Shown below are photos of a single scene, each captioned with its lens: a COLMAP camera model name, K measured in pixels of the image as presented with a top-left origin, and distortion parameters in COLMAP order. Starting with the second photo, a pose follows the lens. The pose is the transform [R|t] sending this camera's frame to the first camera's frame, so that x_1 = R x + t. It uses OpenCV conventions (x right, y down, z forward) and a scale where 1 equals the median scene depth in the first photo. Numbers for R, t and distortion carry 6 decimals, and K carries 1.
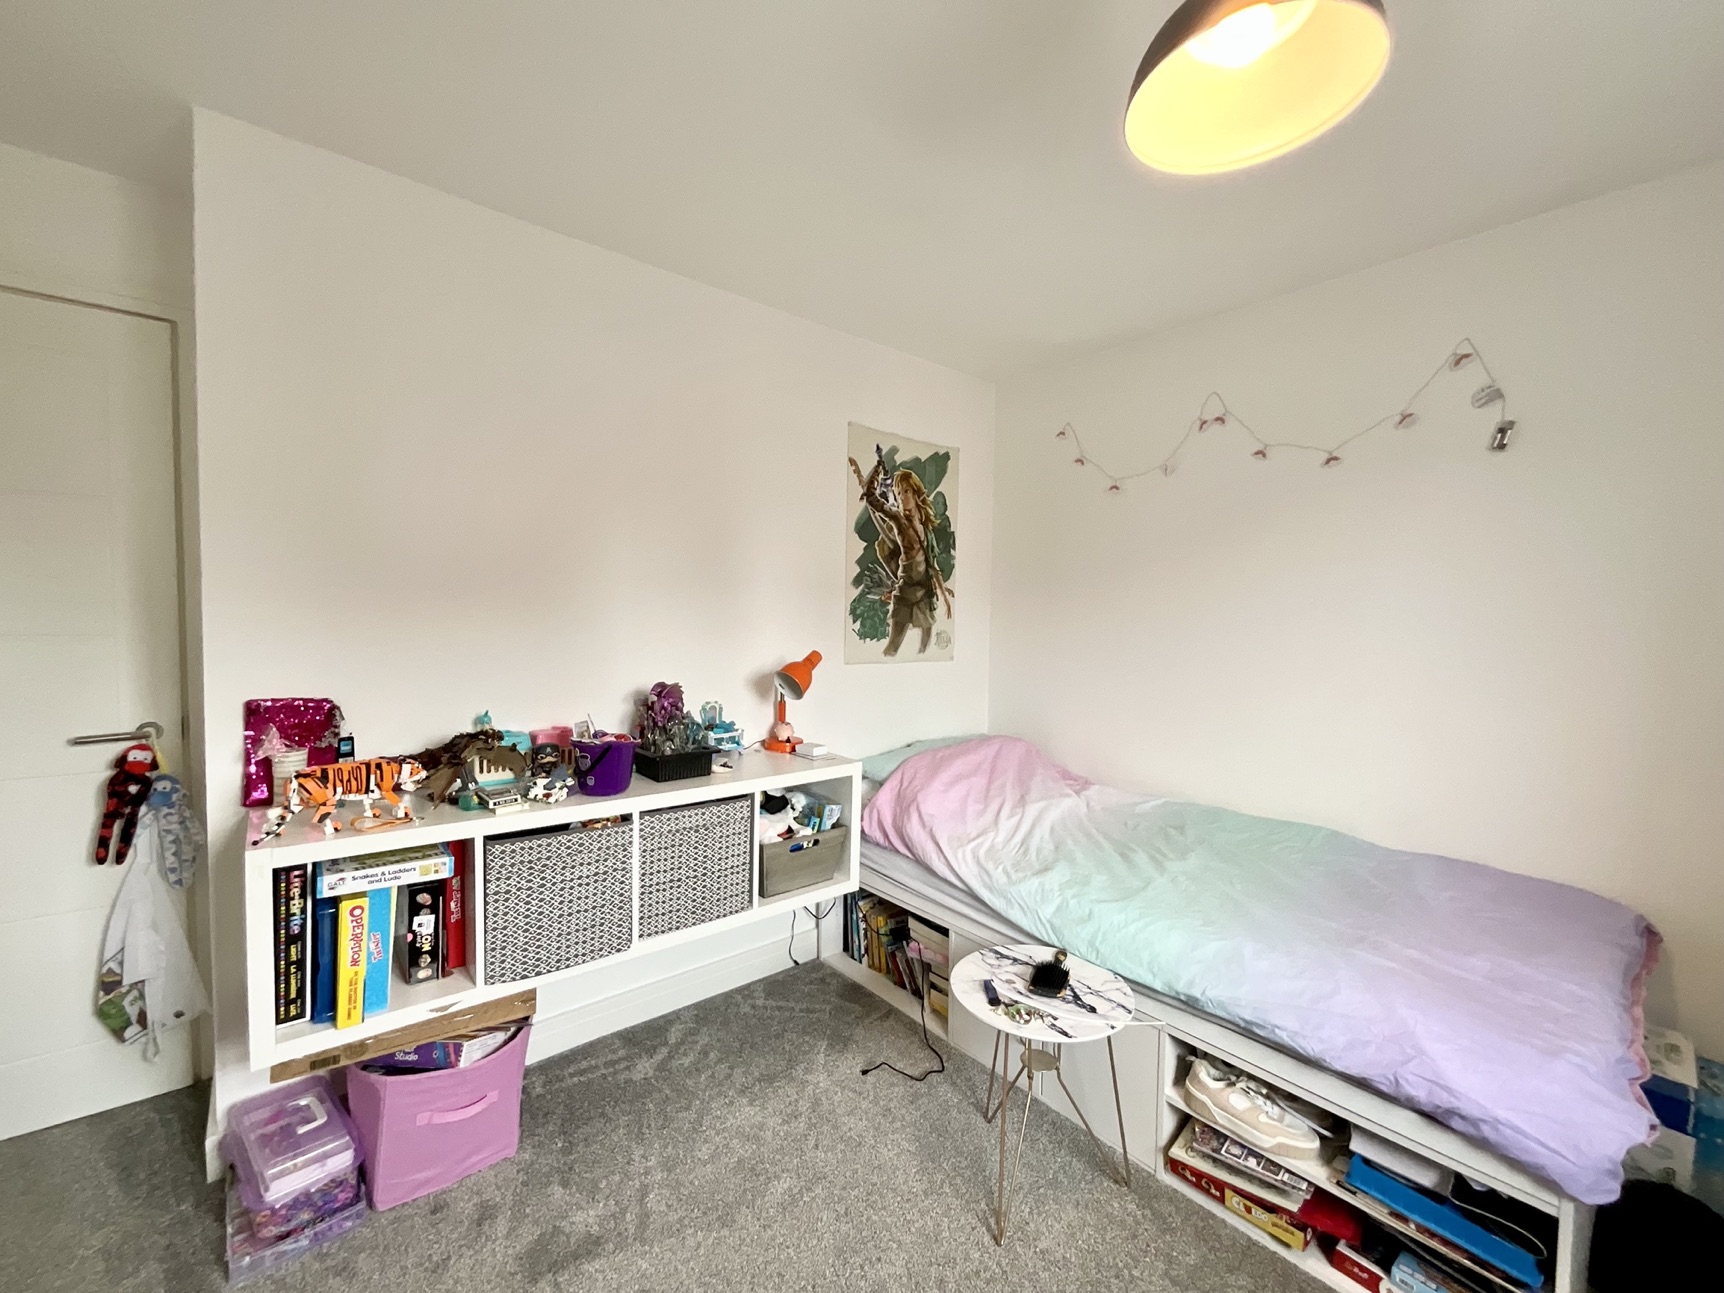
lens RADIAL K [[709.8, 0, 856.6], [0, 709.8, 645.1], [0, 0, 1]] dist [0.003224, 0.001189]
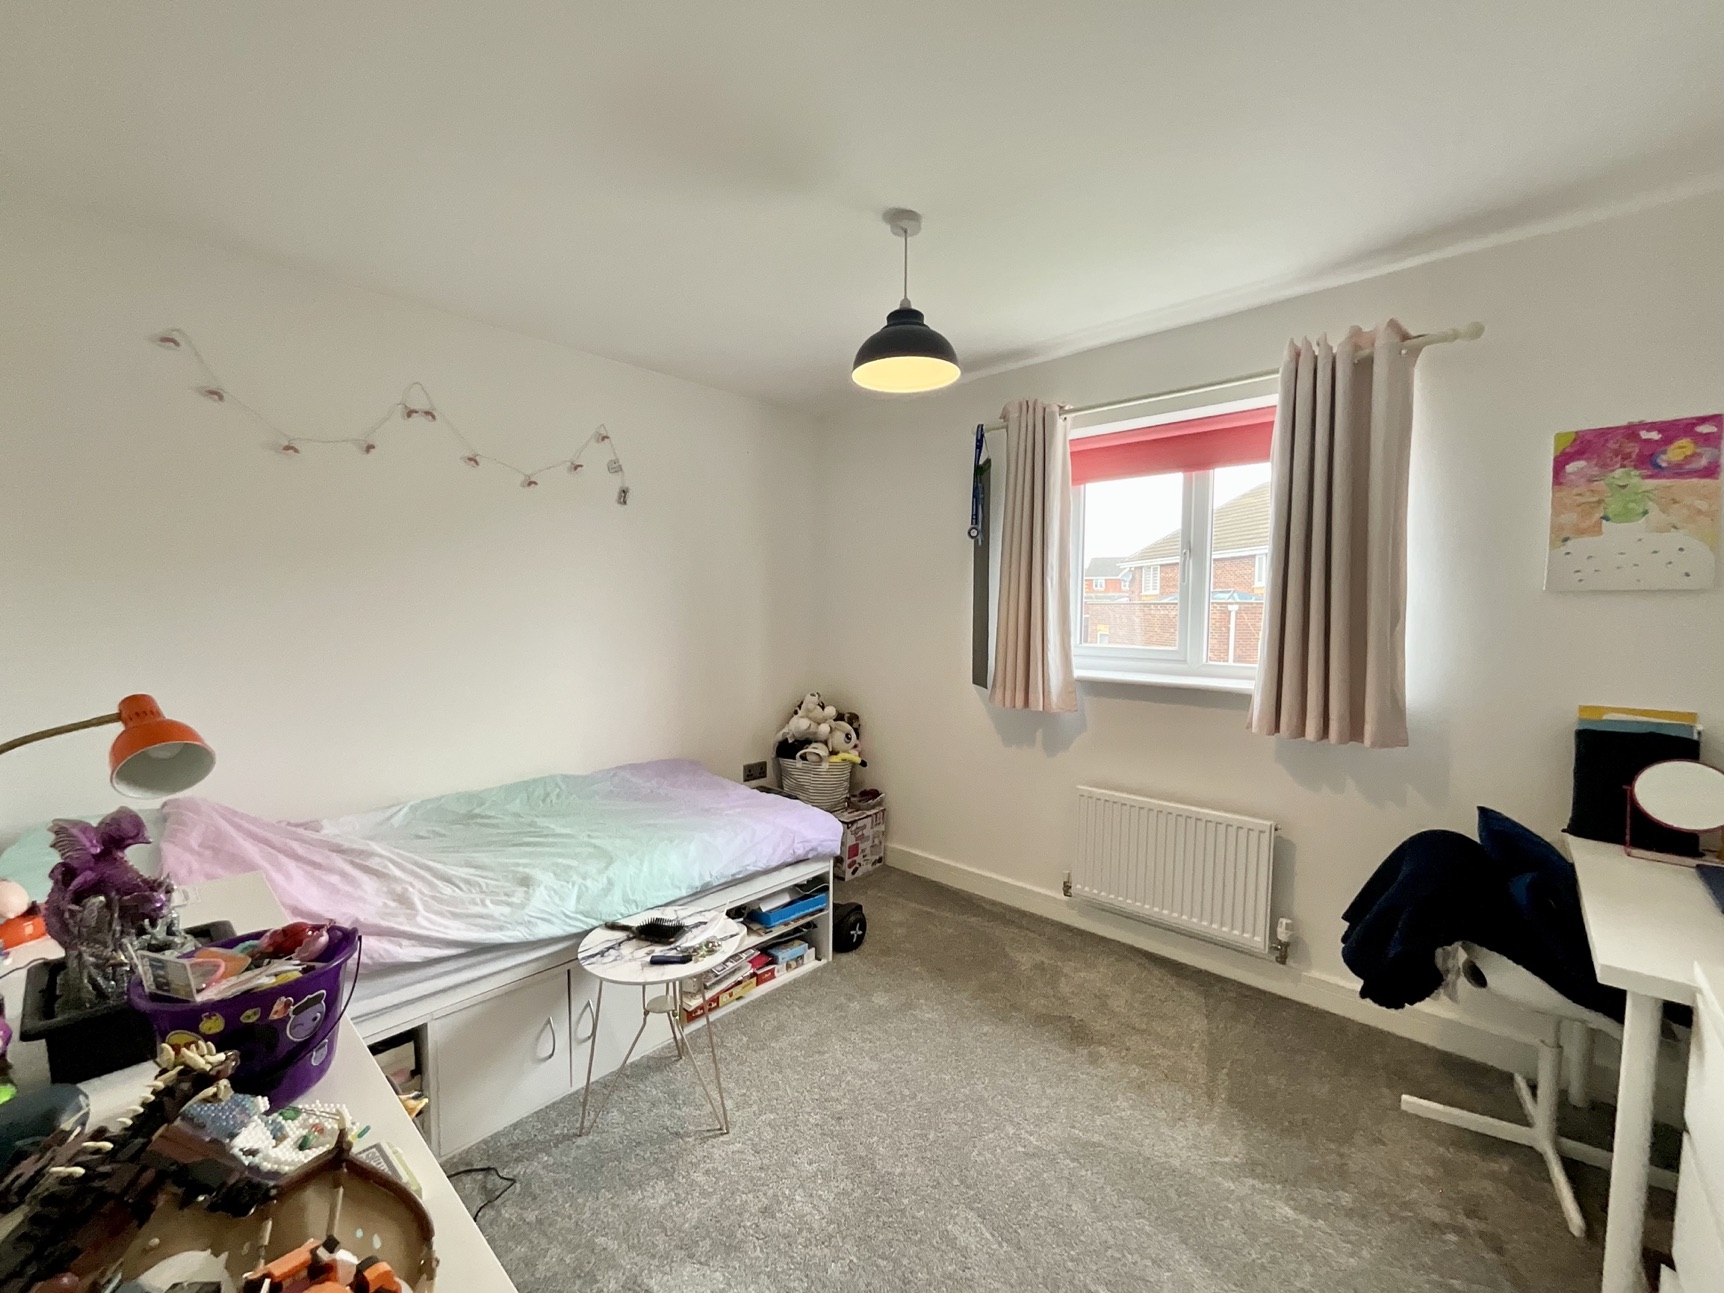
lens RADIAL K [[709.8, 0, 860.1], [0, 709.8, 646.8], [0, 0, 1]] dist [0.003224, 0.001189]
pose [[-0.132128, -0.069150, 0.988818, -0.813339], [0.033274, 0.996692, 0.074147, -0.060205], [-0.990674, 0.042699, -0.129390, 0.746230]]
